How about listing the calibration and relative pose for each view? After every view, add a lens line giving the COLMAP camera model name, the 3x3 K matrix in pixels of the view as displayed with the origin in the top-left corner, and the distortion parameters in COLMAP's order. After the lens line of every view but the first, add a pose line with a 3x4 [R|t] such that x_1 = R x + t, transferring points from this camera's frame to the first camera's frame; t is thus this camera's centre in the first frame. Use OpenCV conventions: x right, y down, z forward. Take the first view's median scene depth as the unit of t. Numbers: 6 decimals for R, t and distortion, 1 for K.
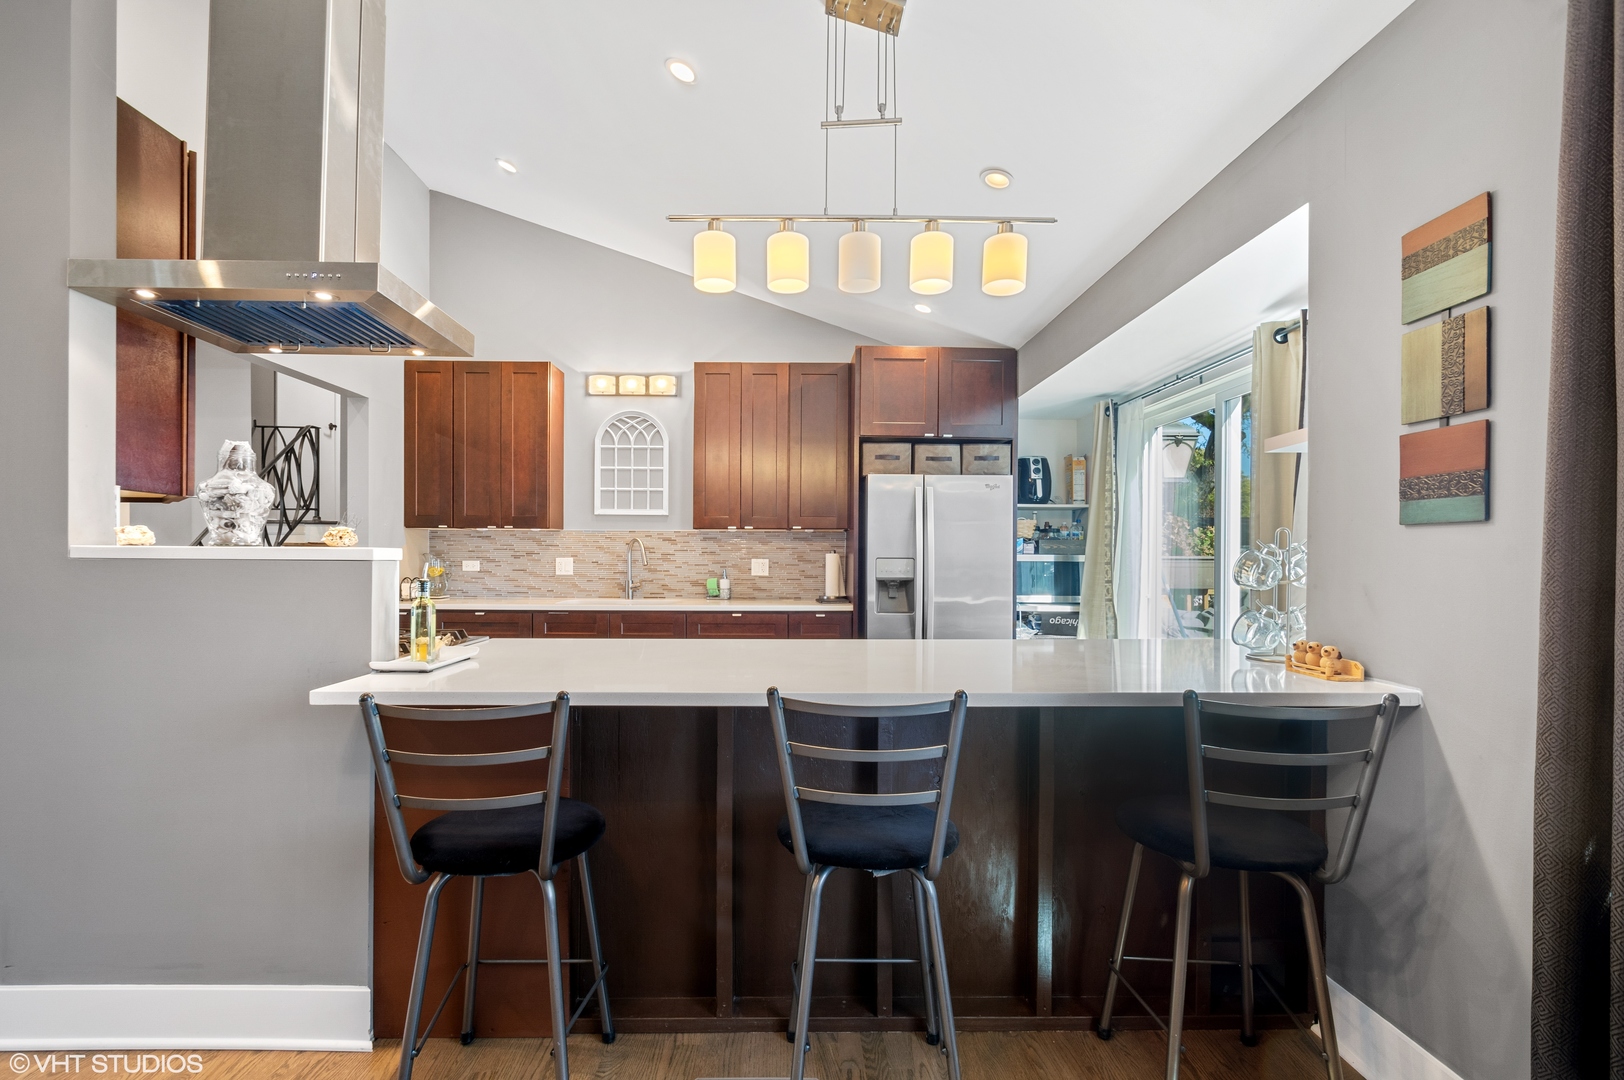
lens RADIAL K [[723.7, 0, 807.0], [0, 723.7, 554.1], [0, 0, 1]] dist [0.001630, -0.002048]
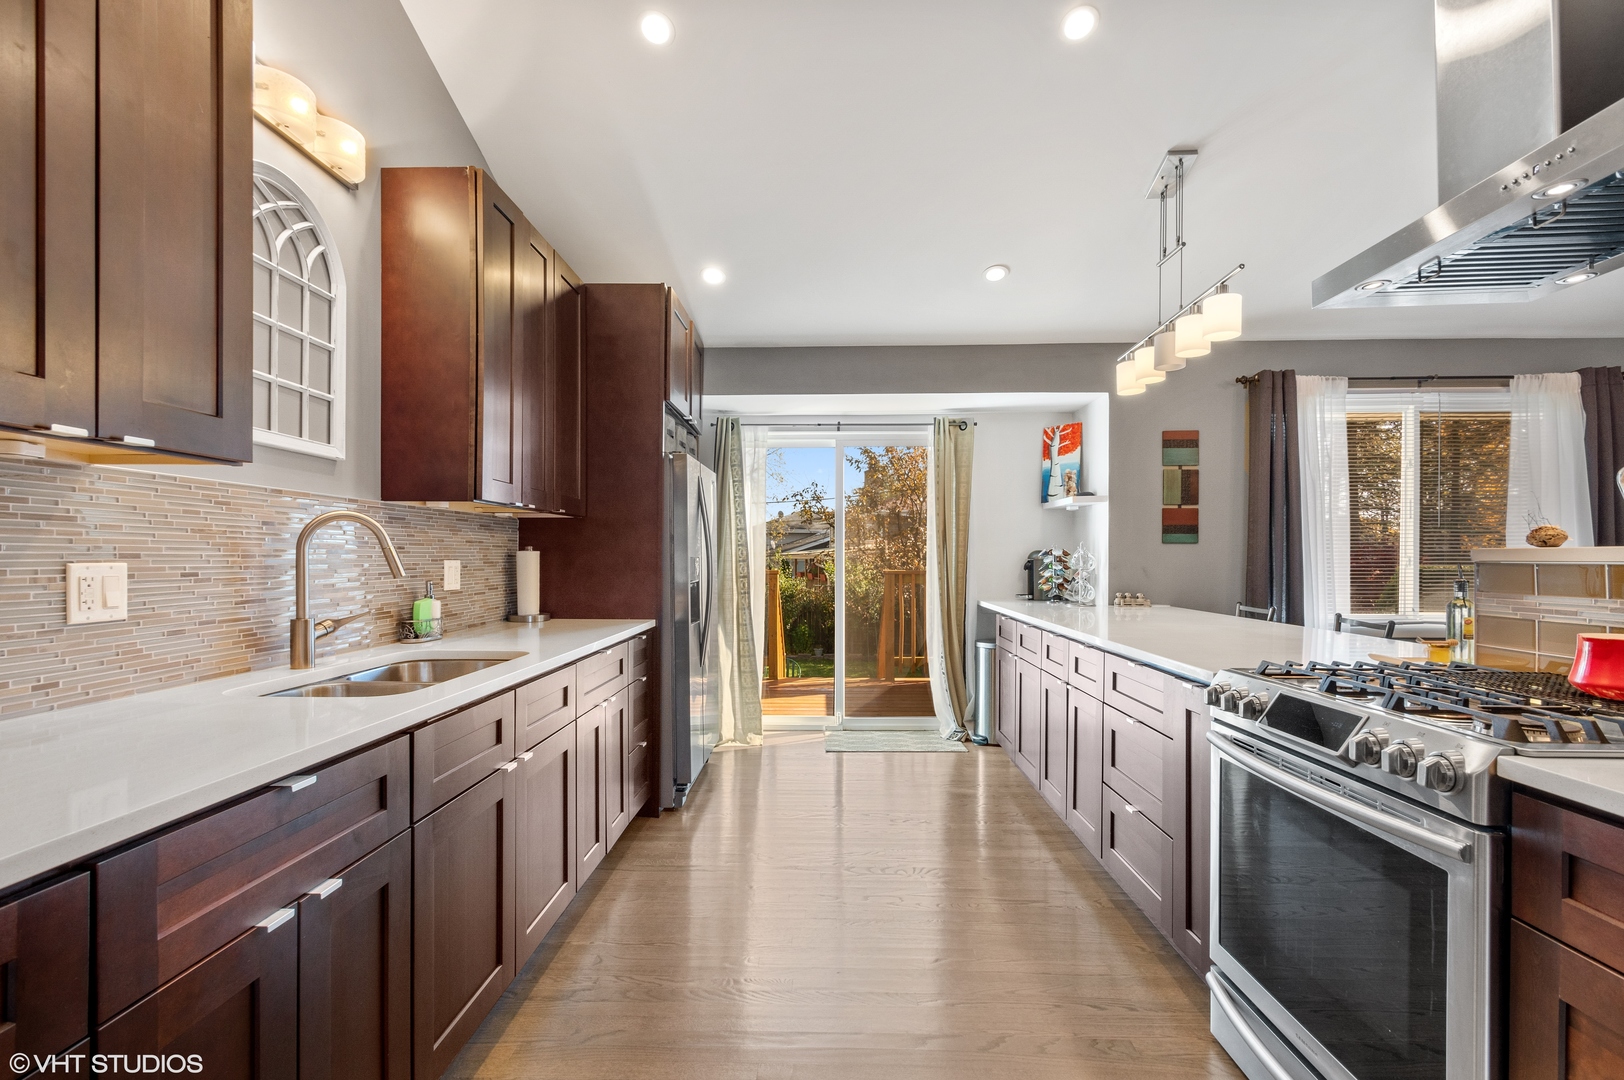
lens RADIAL K [[723.7, 0, 814.1], [0, 723.7, 555.6], [0, 0, 1]] dist [0.001630, -0.002048]
pose [[0.053695, -0.003492, 0.998551, -0.613620], [-0.003248, 0.999988, 0.003672, 0.000338], [-0.998552, -0.003441, 0.053683, 0.703733]]
